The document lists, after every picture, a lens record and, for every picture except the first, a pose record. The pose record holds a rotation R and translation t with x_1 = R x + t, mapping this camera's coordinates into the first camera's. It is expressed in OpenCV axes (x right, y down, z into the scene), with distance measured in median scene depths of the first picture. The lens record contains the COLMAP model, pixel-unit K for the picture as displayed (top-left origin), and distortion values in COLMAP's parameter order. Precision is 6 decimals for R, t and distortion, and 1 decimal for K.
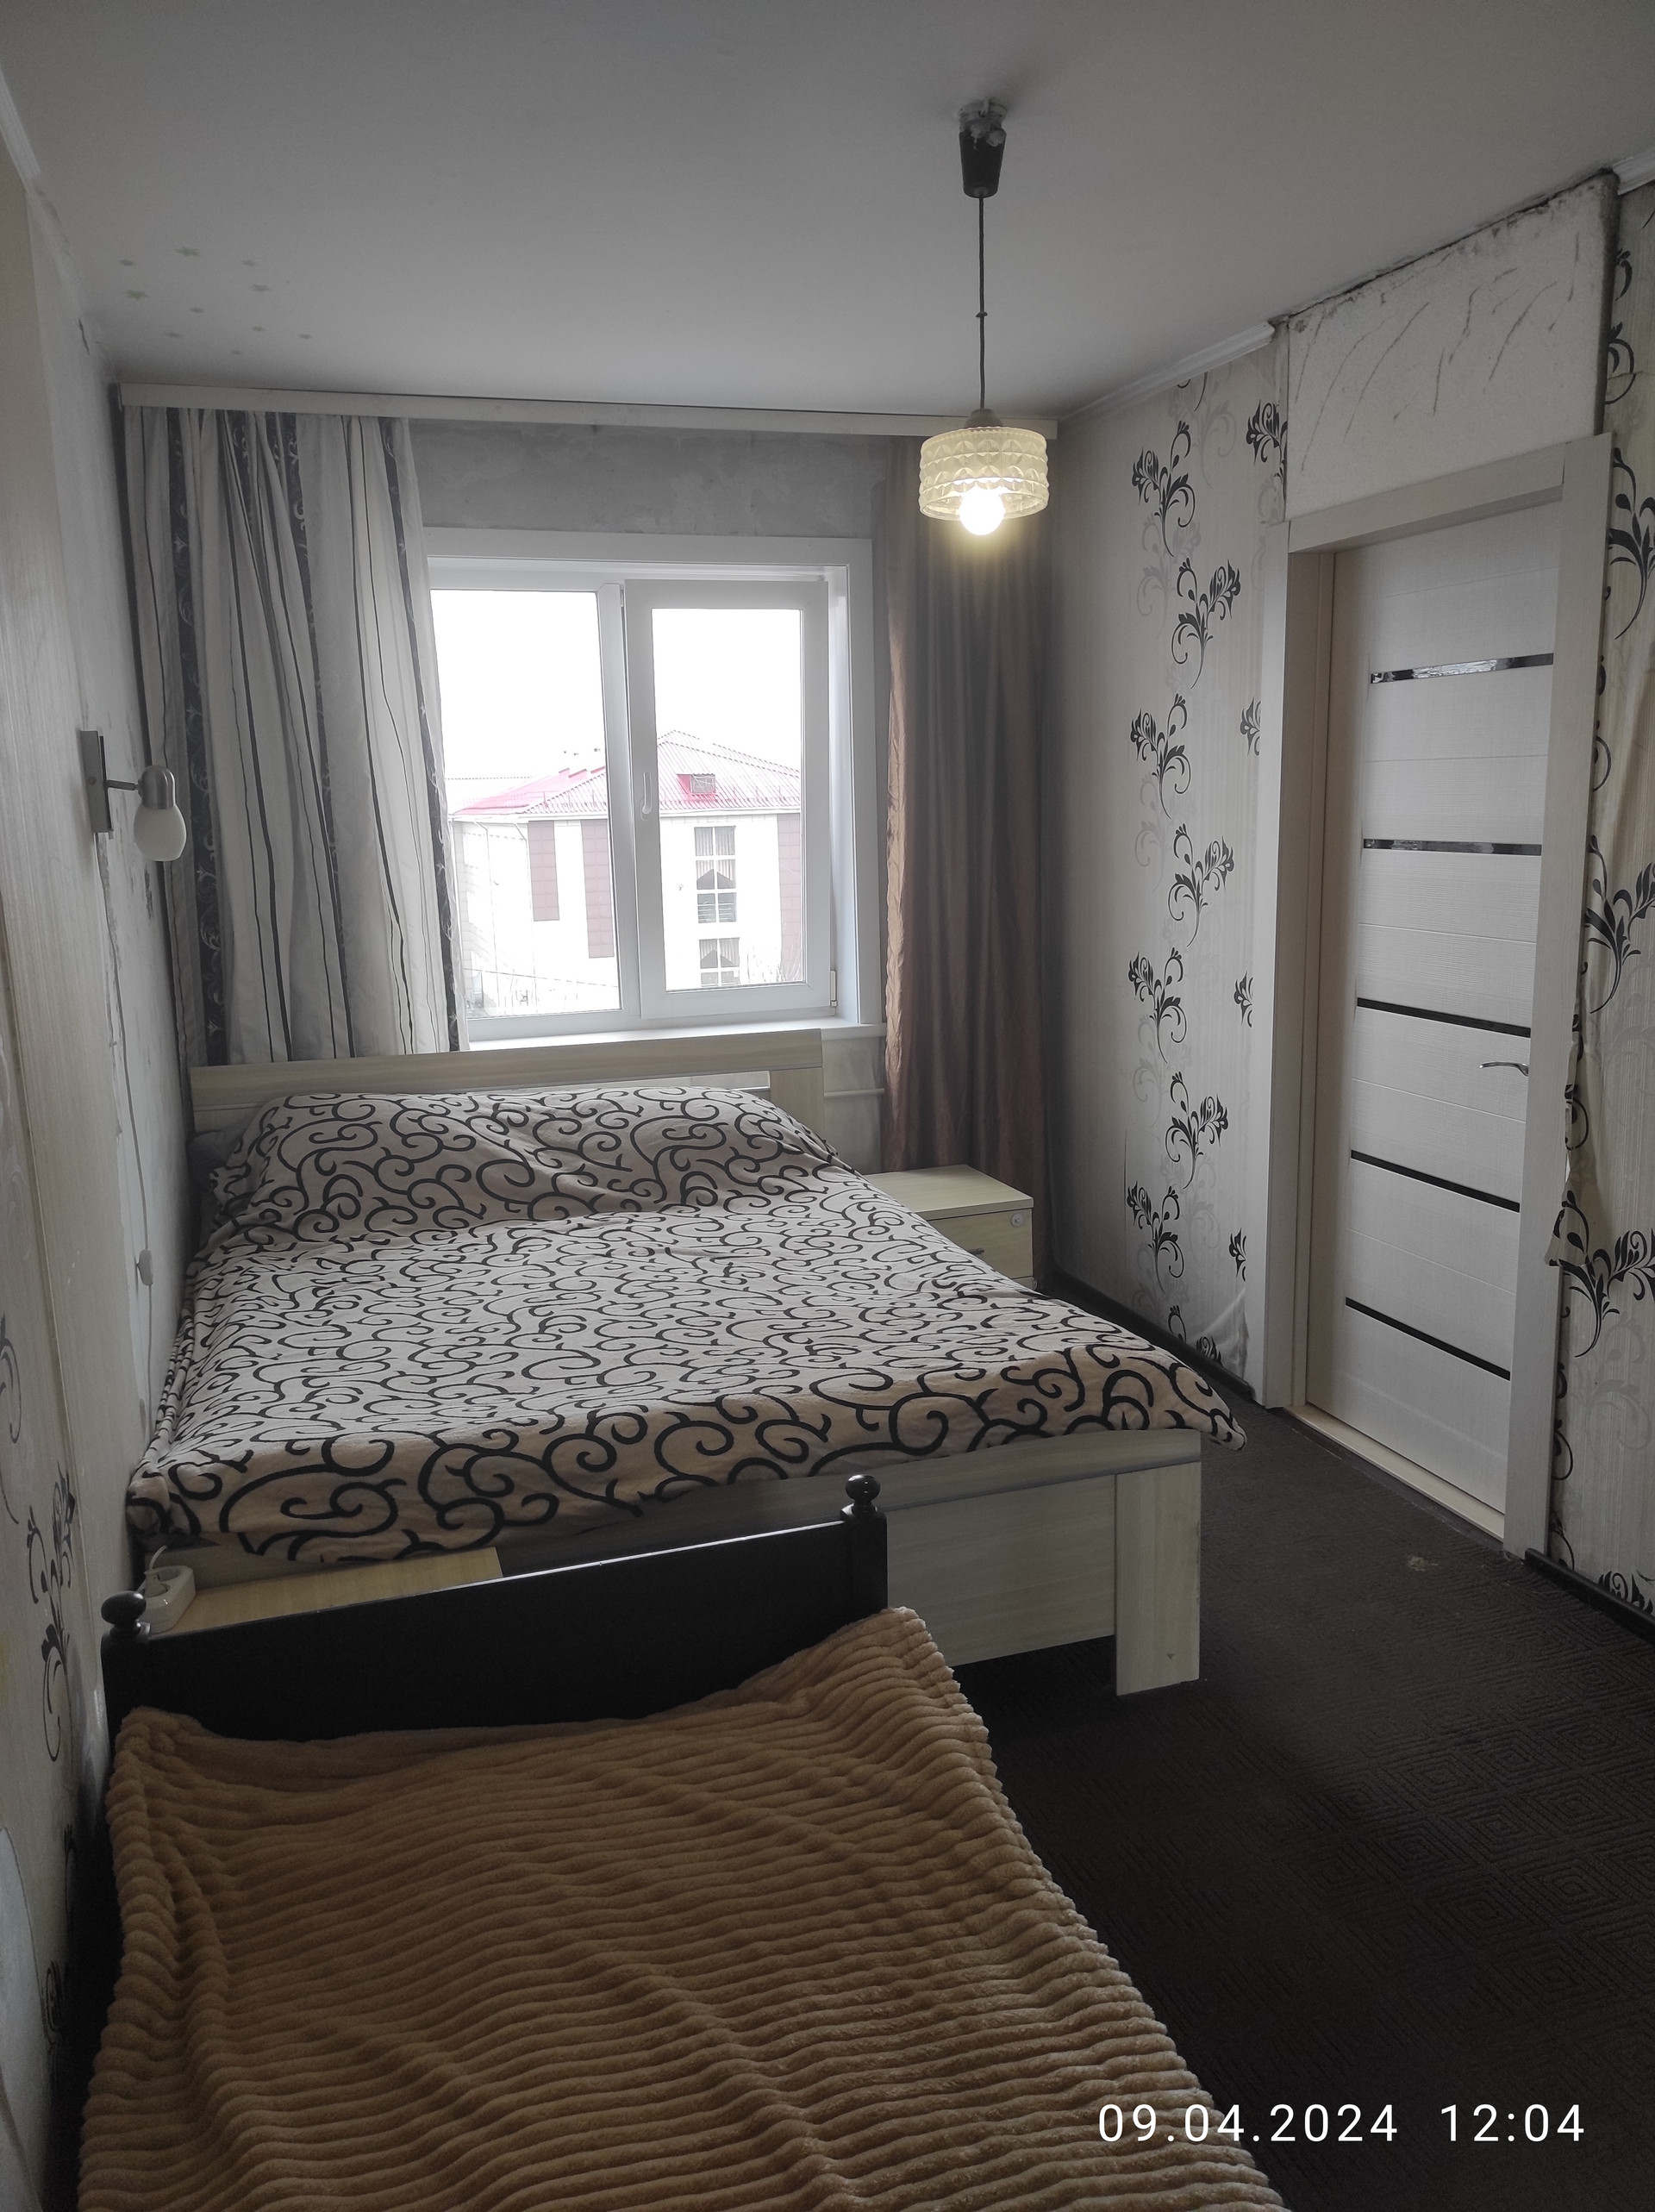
lens RADIAL K [[1632.9, 0, 833.6], [0, 1632.9, 1069.9], [0, 0, 1]] dist [0.060324, -0.061568]
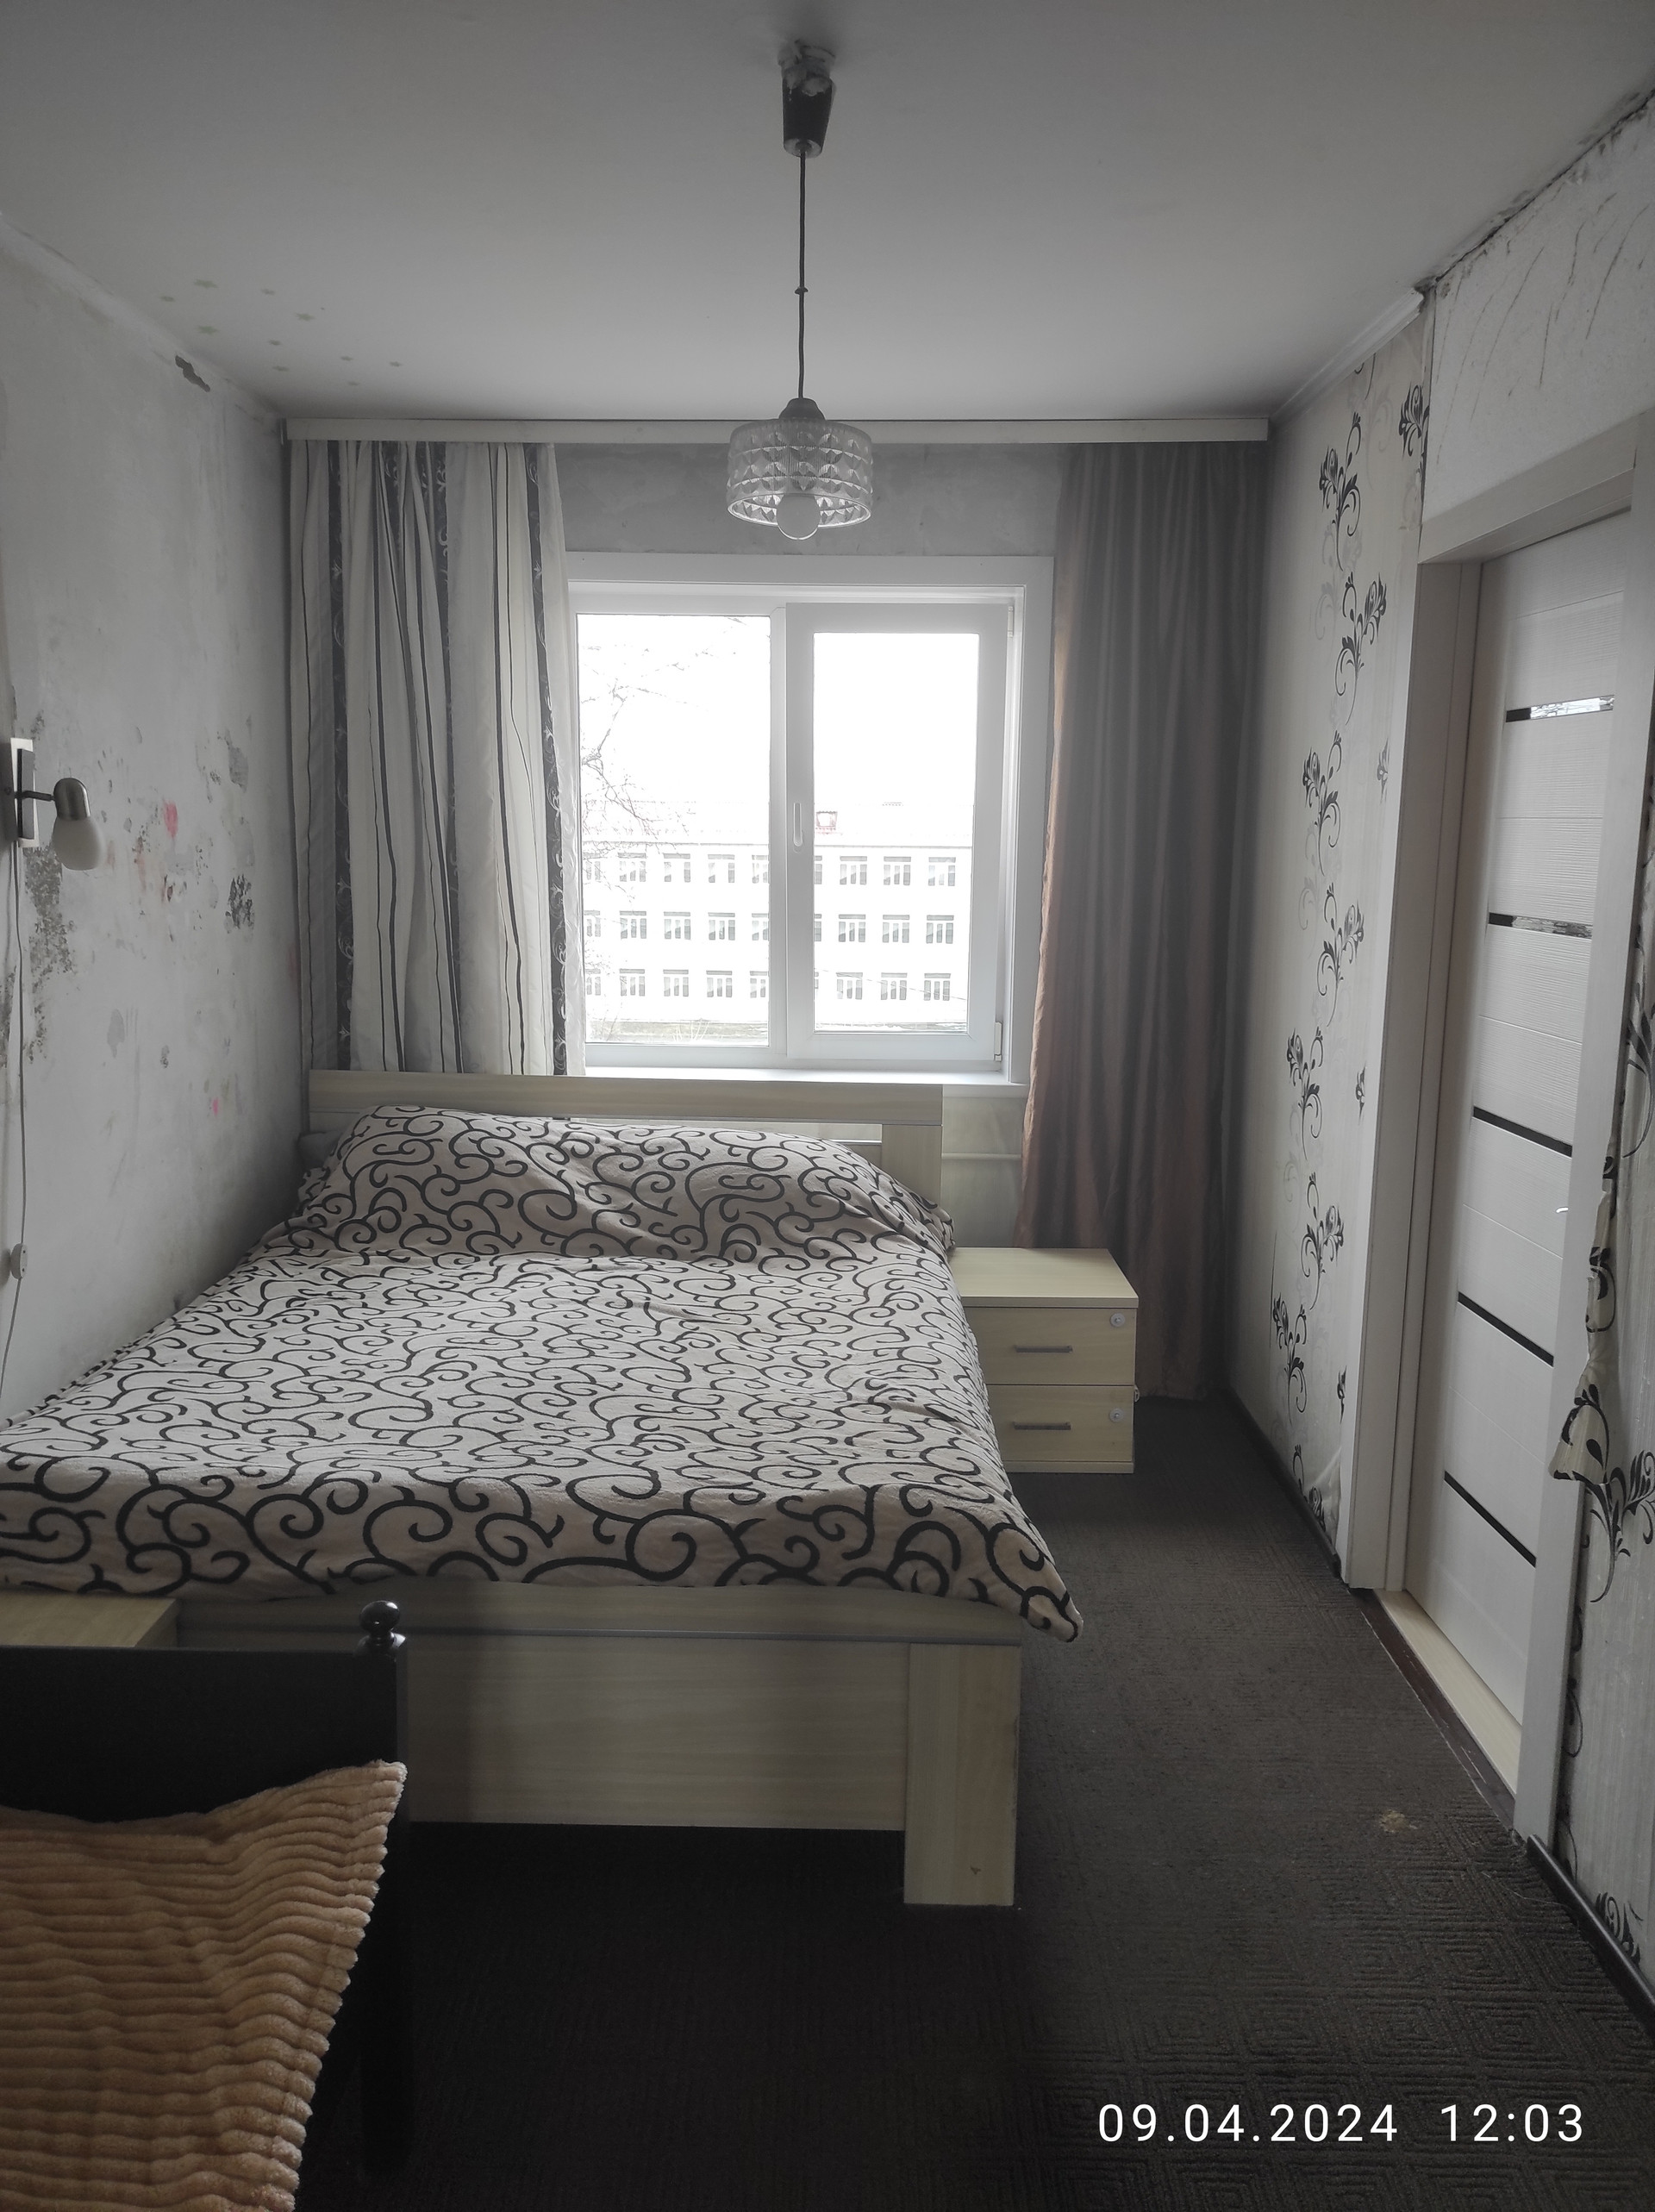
lens RADIAL K [[1632.9, 0, 838.9], [0, 1632.9, 1070.8], [0, 0, 1]] dist [0.060324, -0.061568]
pose [[0.945195, 0.084986, -0.315251, 0.279755], [-0.090301, 0.995912, -0.002263, -0.031313], [0.313770, 0.030607, 0.949005, 0.127951]]
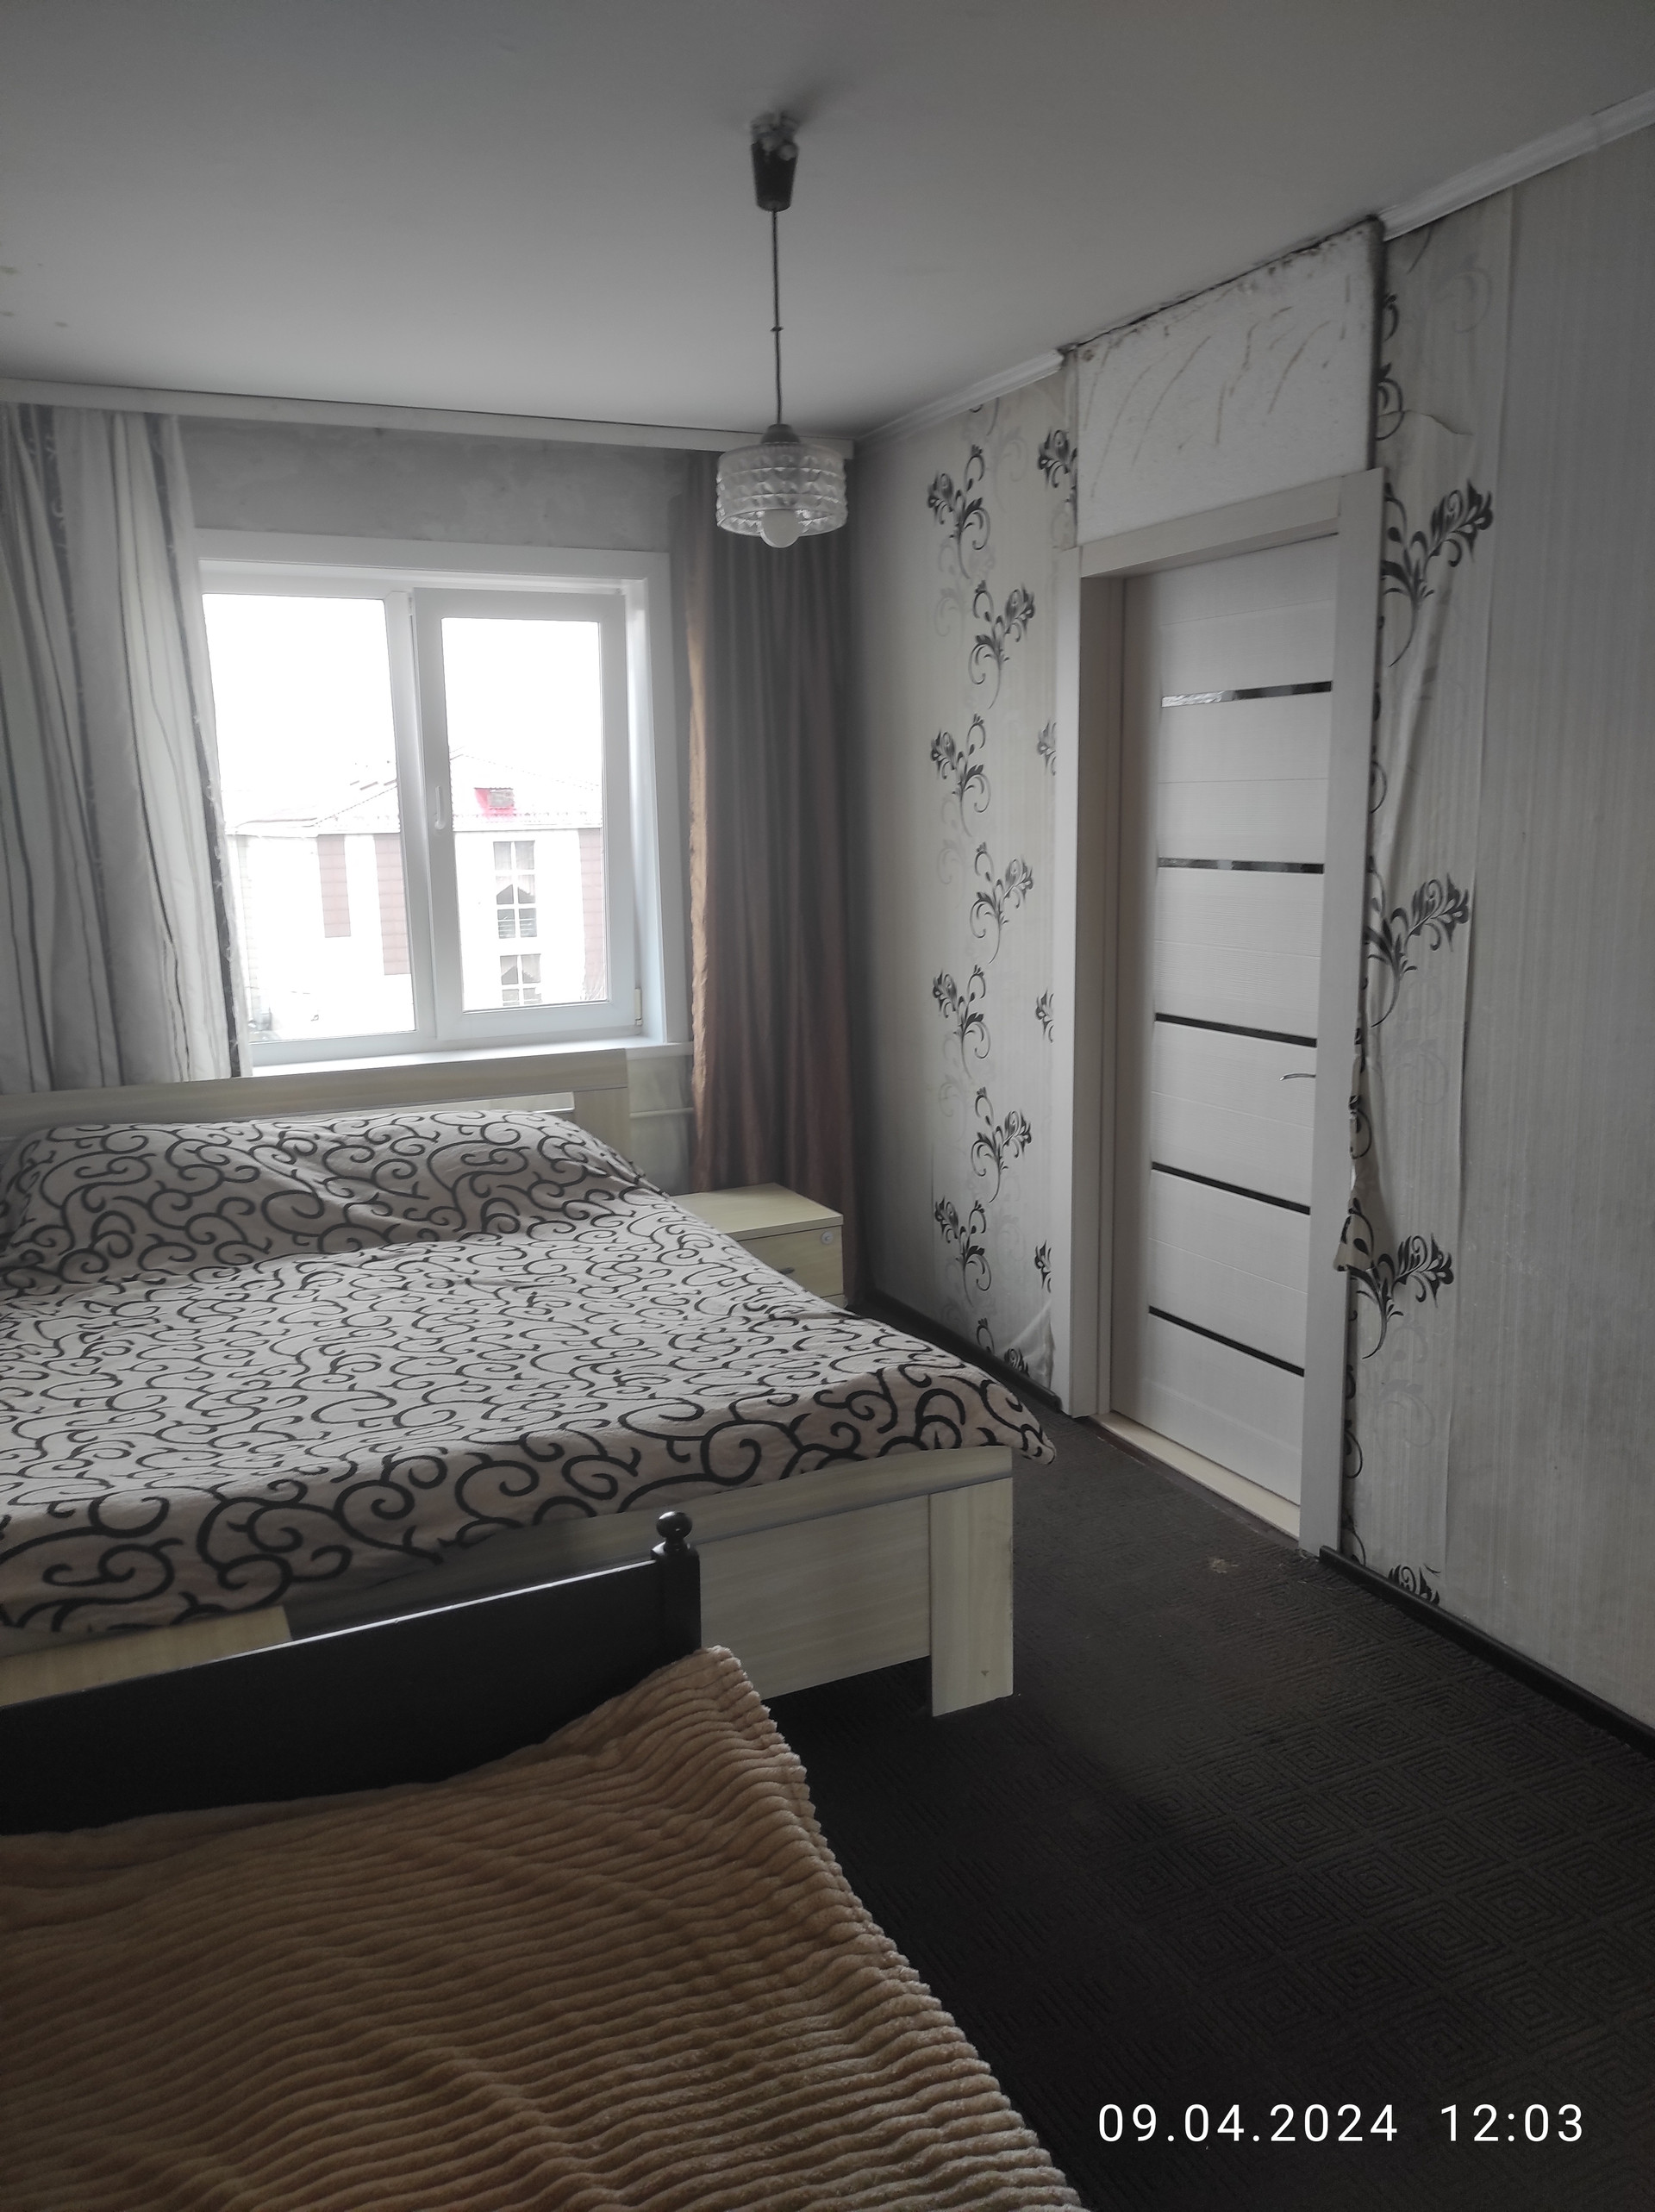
lens RADIAL K [[1632.9, 0, 838.9], [0, 1632.9, 1068.7], [0, 0, 1]] dist [0.060324, -0.061568]
pose [[0.992536, -0.014012, 0.121148, 0.000381], [0.015178, 0.999847, -0.008703, -0.003074], [-0.121007, 0.010477, 0.992596, 0.011494]]
